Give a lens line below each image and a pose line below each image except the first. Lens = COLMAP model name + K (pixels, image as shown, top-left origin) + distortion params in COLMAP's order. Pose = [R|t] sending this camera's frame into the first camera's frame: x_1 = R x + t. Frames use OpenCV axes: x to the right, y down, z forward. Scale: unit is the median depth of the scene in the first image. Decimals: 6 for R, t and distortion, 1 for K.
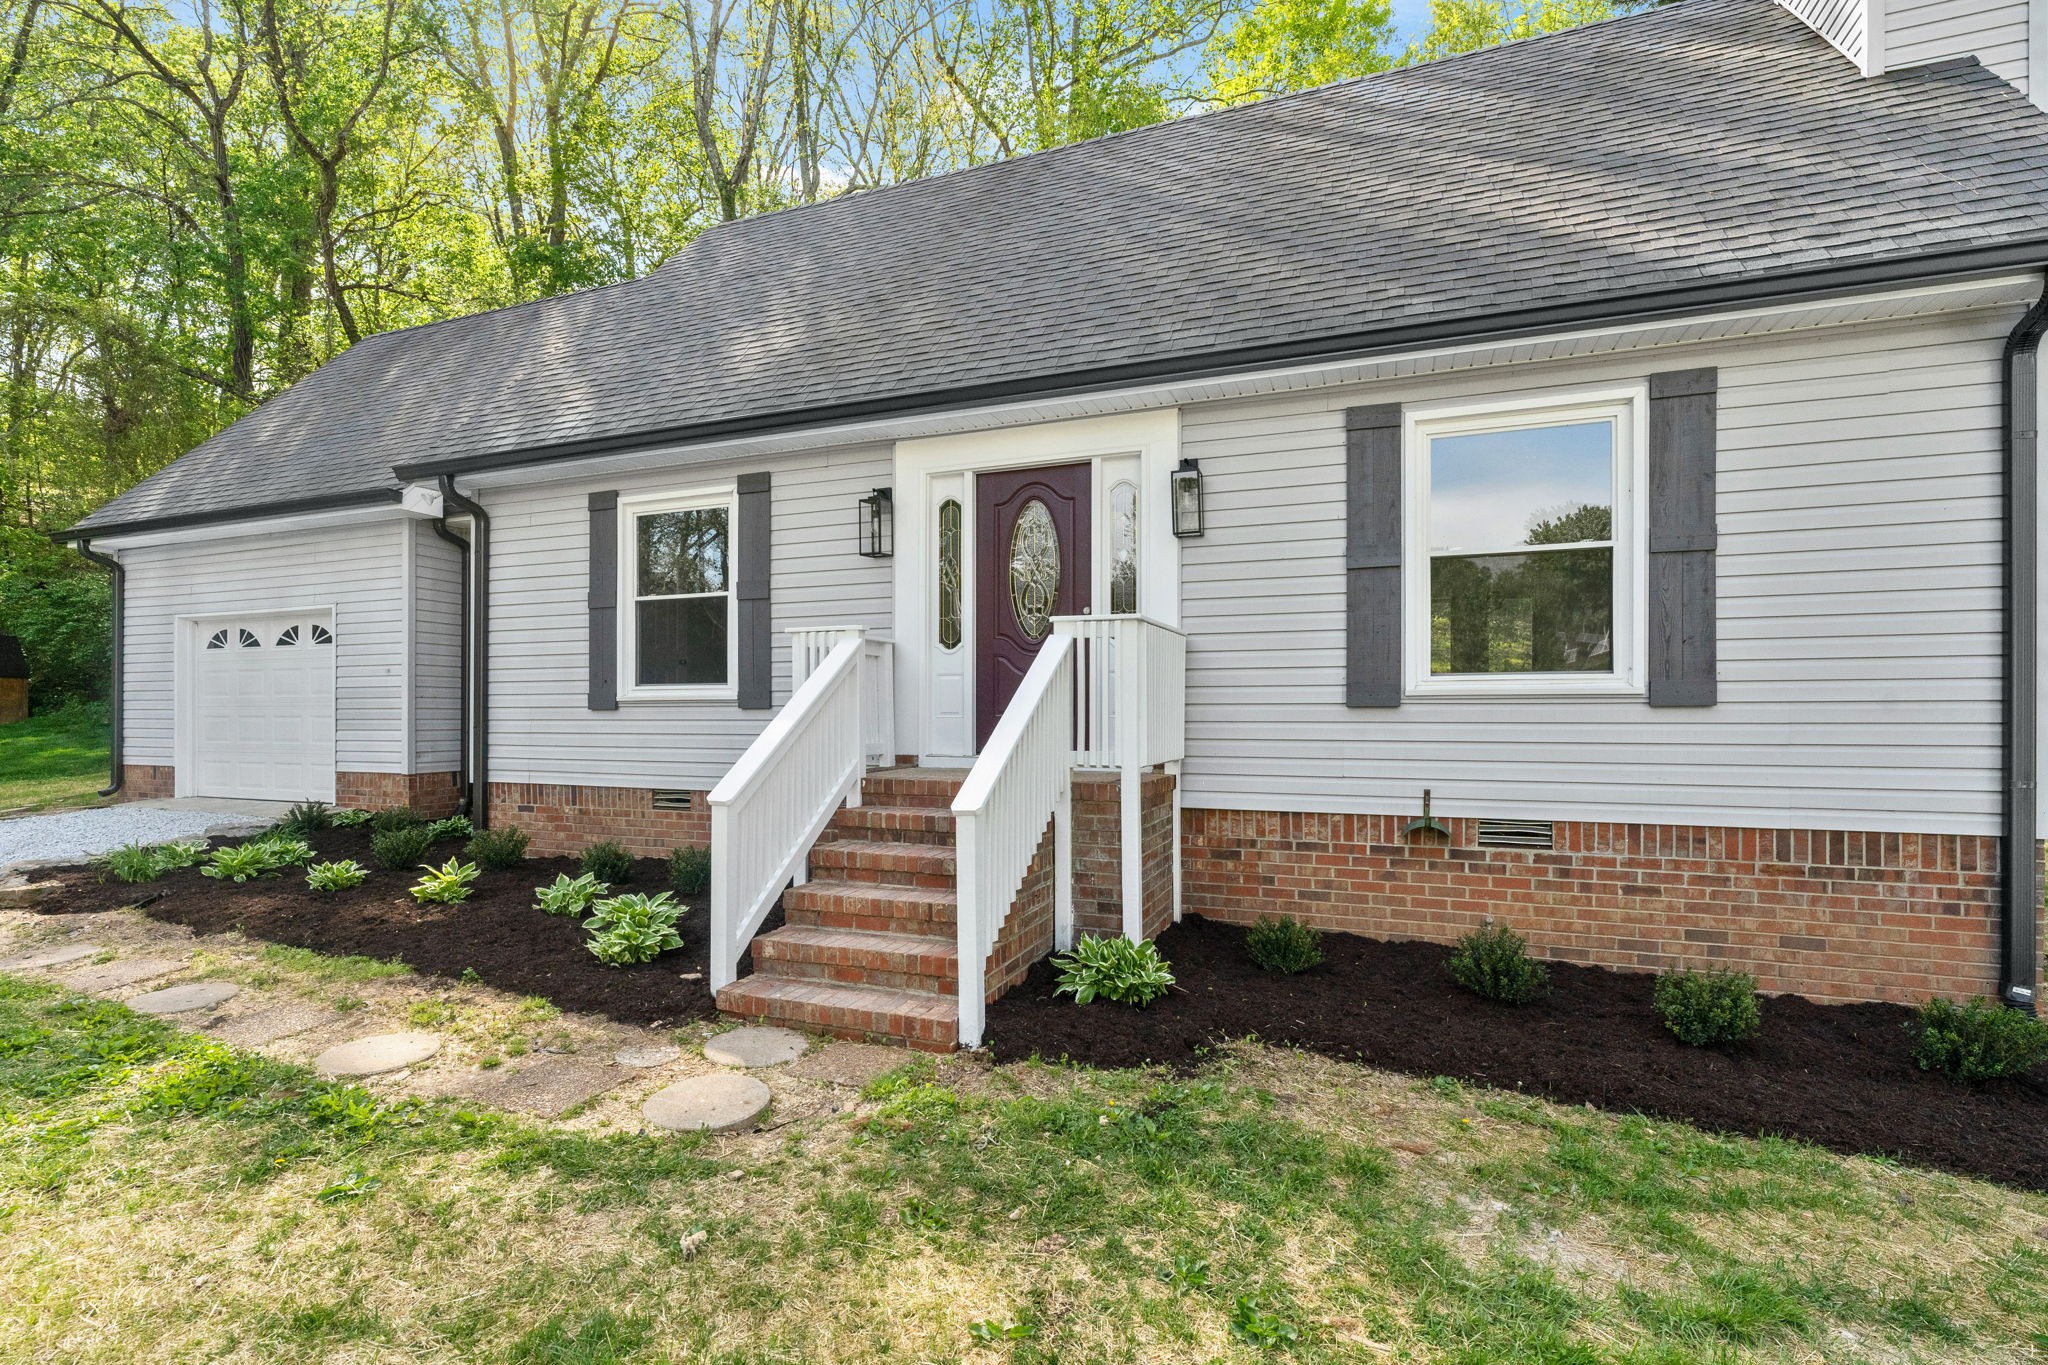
lens RADIAL K [[935.4, 0, 1021.6], [0, 935.4, 687.9], [0, 0, 1]] dist [-0.010708, 0.000752]
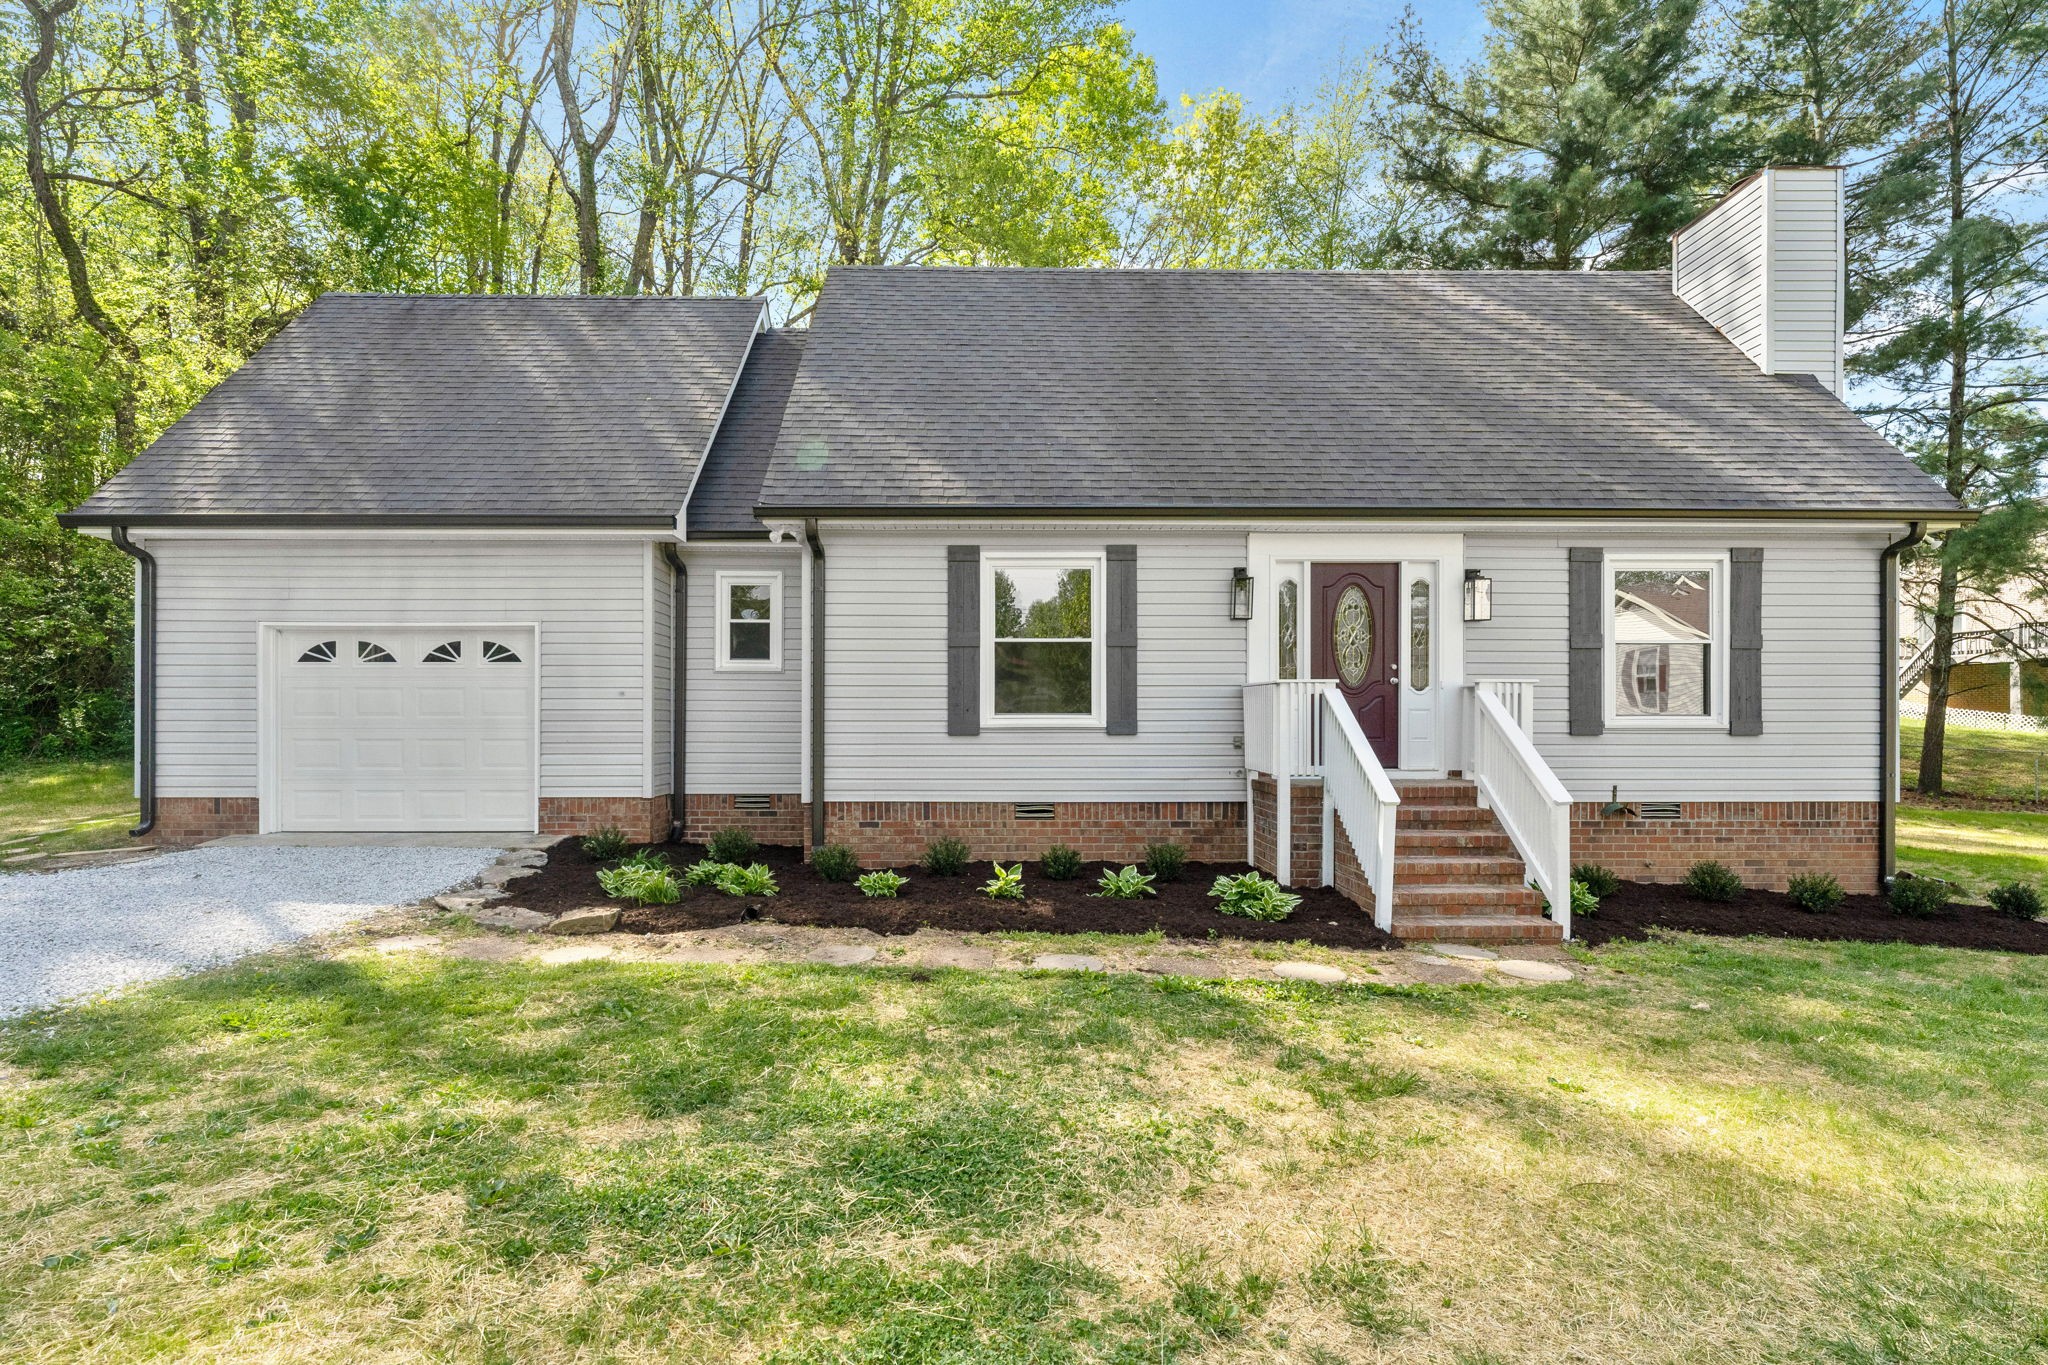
lens RADIAL K [[935.4, 0, 1093.7], [0, 935.4, 688.1], [0, 0, 1]] dist [-0.010708, 0.000752]
pose [[0.929342, 0.015629, 0.368888, -0.902408], [-0.011508, 0.999844, -0.013368, -0.026207], [-0.369040, 0.008178, 0.929378, -0.163420]]
